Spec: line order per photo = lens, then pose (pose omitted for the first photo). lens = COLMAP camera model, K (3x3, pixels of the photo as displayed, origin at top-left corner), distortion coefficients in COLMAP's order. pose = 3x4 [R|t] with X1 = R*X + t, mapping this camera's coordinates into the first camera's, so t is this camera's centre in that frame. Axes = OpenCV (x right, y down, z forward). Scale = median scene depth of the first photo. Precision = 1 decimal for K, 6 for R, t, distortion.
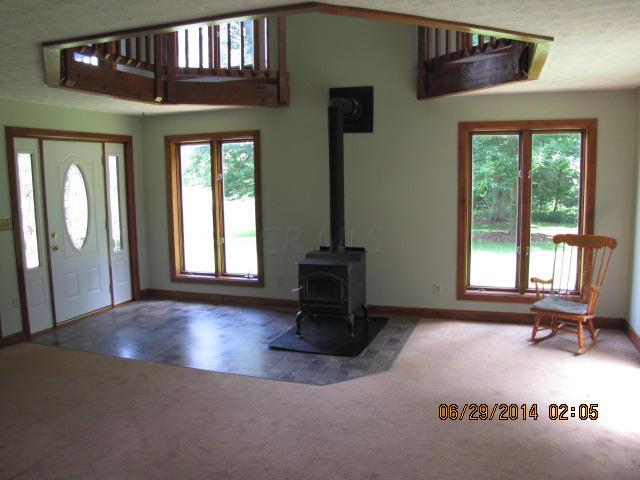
lens RADIAL K [[534.9, 0, 320.0], [0, 534.9, 240.0], [0, 0, 1]] dist [-0.191500, 0.178501]
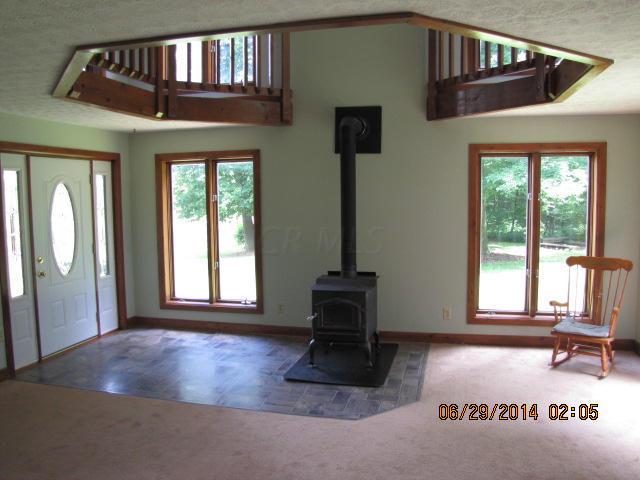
lens RADIAL K [[534.9, 0, 320.0], [0, 534.9, 240.0], [0, 0, 1]] dist [-0.191500, 0.178501]
pose [[0.995702, -0.002671, 0.092576, -0.107659], [0.006238, 0.999248, -0.038258, -0.007392], [-0.092404, 0.038671, 0.994970, 0.047086]]
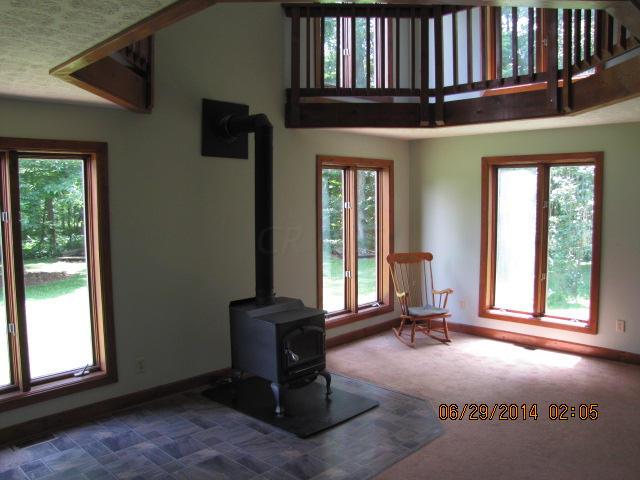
lens RADIAL K [[534.9, 0, 320.0], [0, 534.9, 240.0], [0, 0, 1]] dist [-0.191500, 0.178501]
pose [[0.423598, -0.060511, 0.903827, -0.663172], [0.119411, 0.992789, 0.010503, -0.071863], [-0.897945, 0.103478, 0.427769, 0.569929]]
